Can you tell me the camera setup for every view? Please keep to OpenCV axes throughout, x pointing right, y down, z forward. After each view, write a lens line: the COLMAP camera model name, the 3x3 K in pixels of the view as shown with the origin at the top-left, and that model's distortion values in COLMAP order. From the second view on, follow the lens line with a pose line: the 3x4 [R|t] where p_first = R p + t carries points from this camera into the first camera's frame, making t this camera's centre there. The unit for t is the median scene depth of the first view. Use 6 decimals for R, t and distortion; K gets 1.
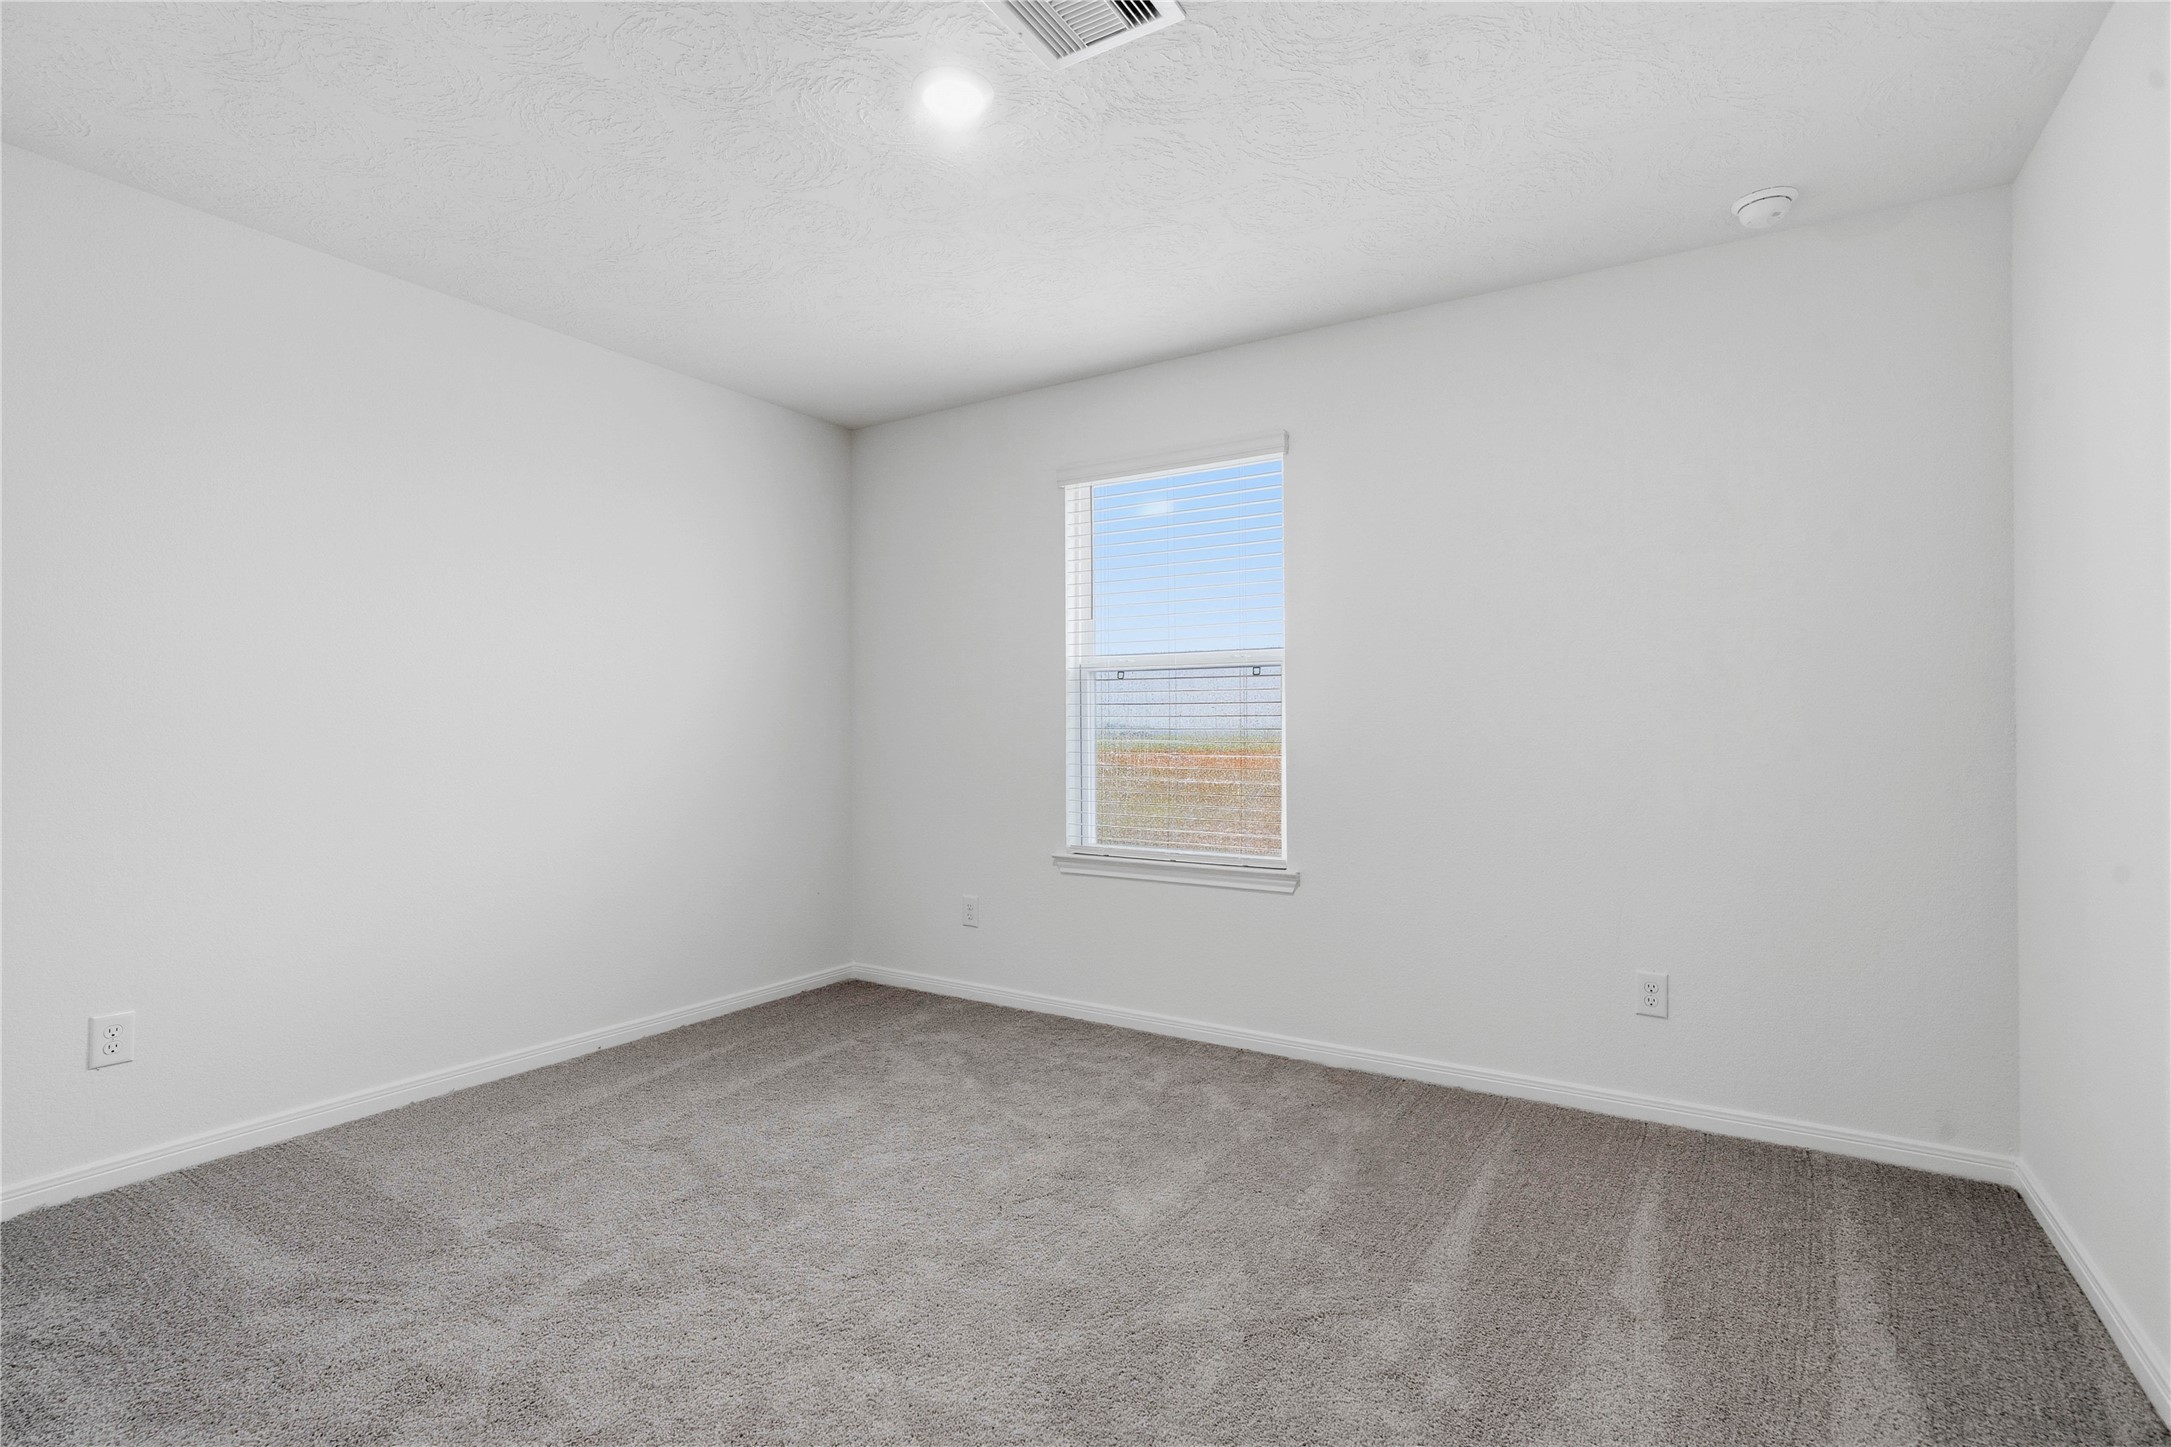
lens RADIAL K [[1025.9, 0, 1083.8], [0, 1025.9, 716.0], [0, 0, 1]] dist [-0.025725, 0.014015]
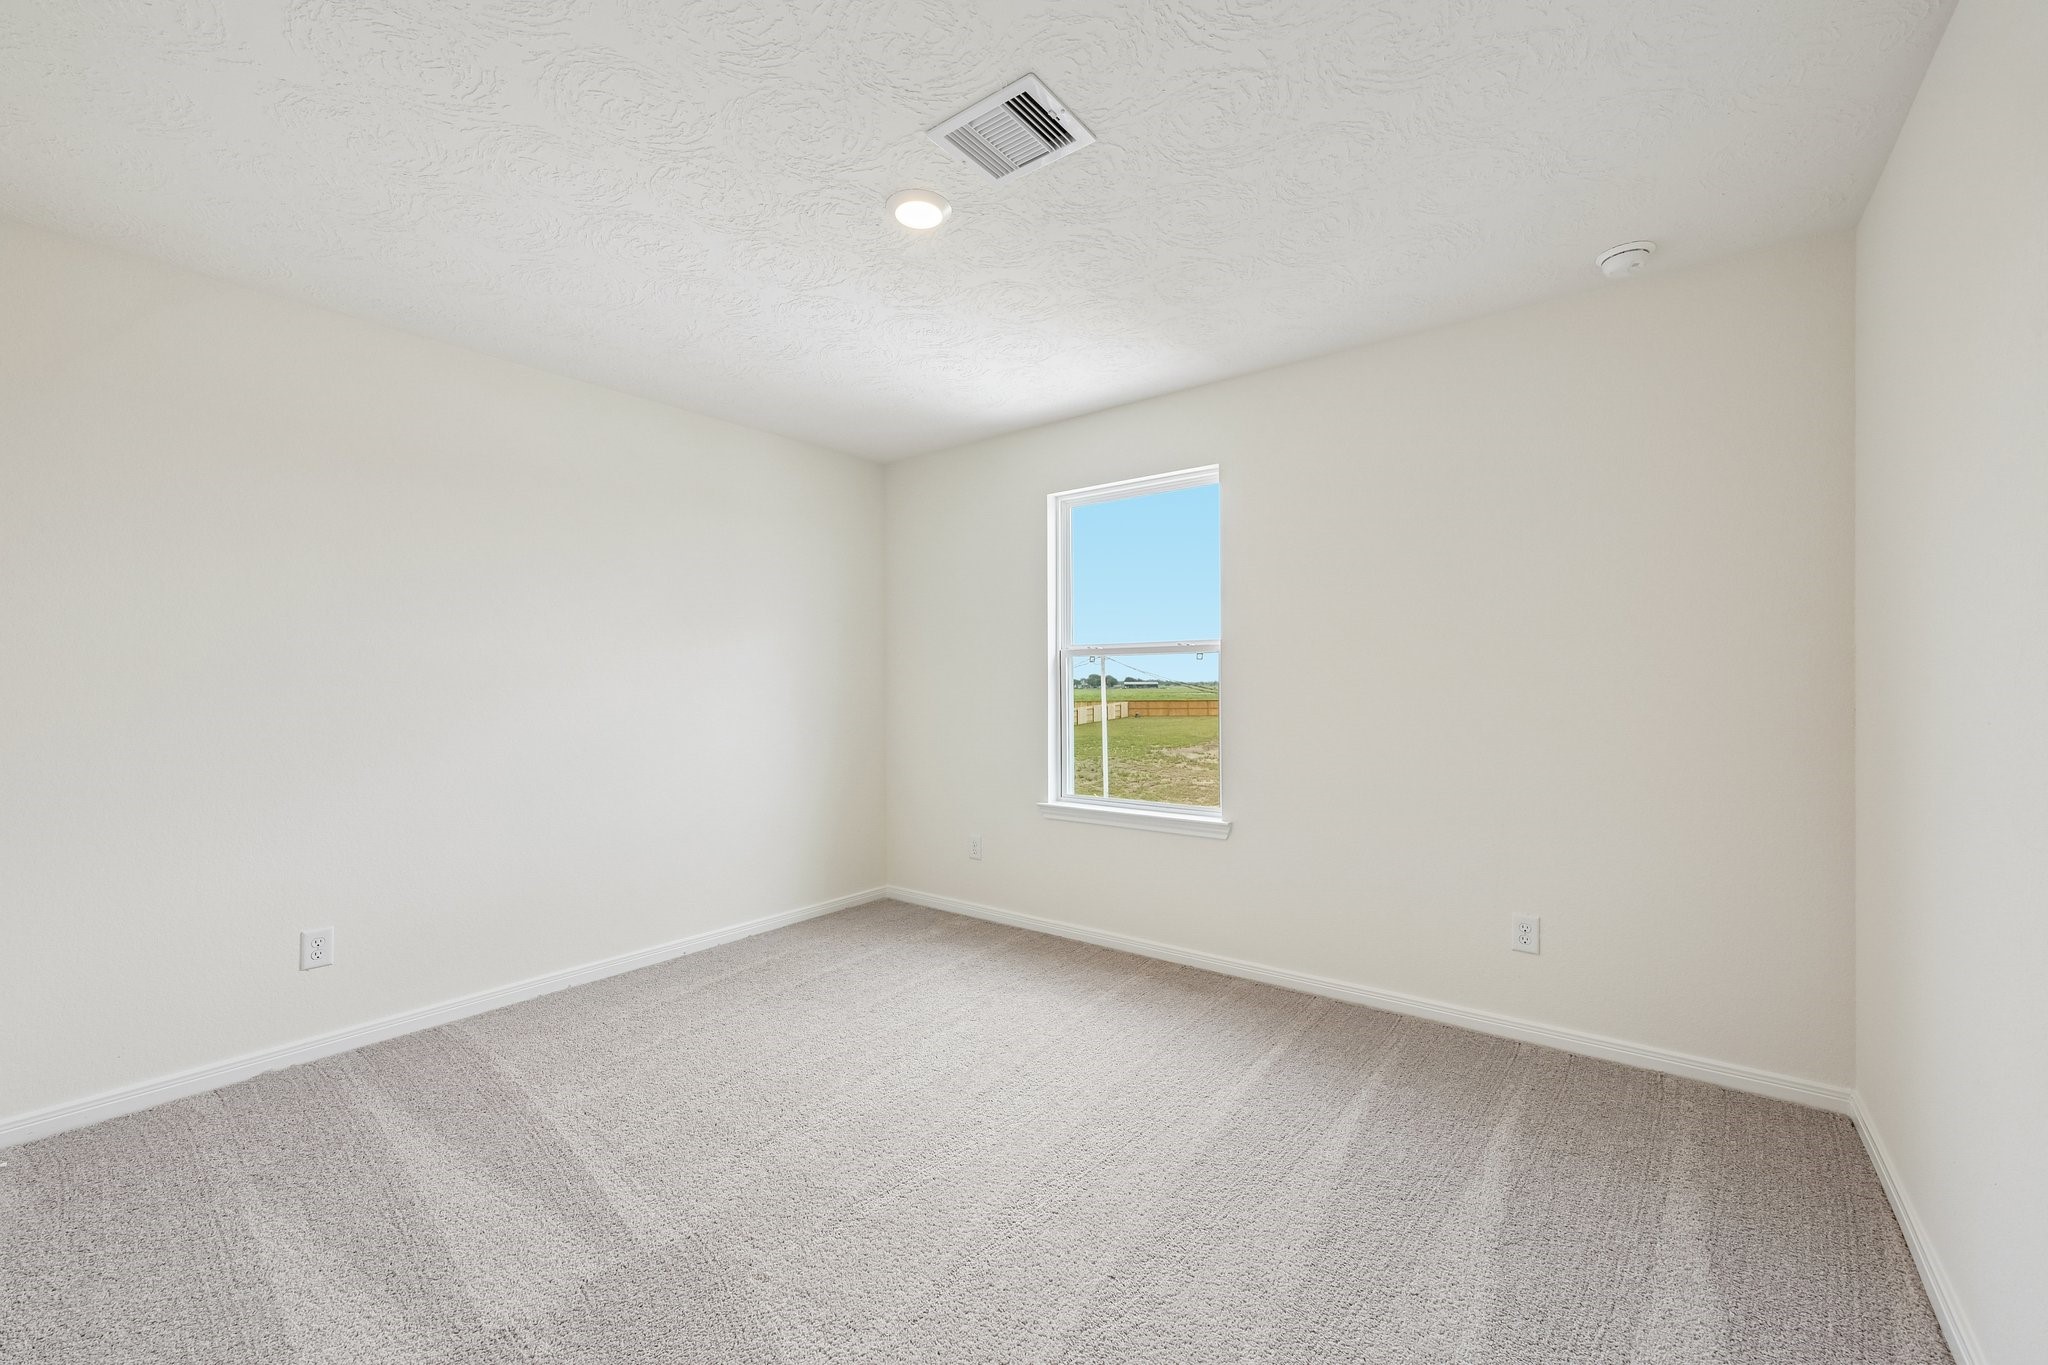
lens RADIAL K [[817.0, 0, 1033.4], [0, 817.0, 679.6], [0, 0, 1]] dist [-0.003204, 0.001144]
pose [[0.995867, -0.007016, -0.090549, 0.094174], [0.007945, 0.999919, 0.009906, -0.043369], [0.090472, -0.010585, 0.995843, 0.009815]]
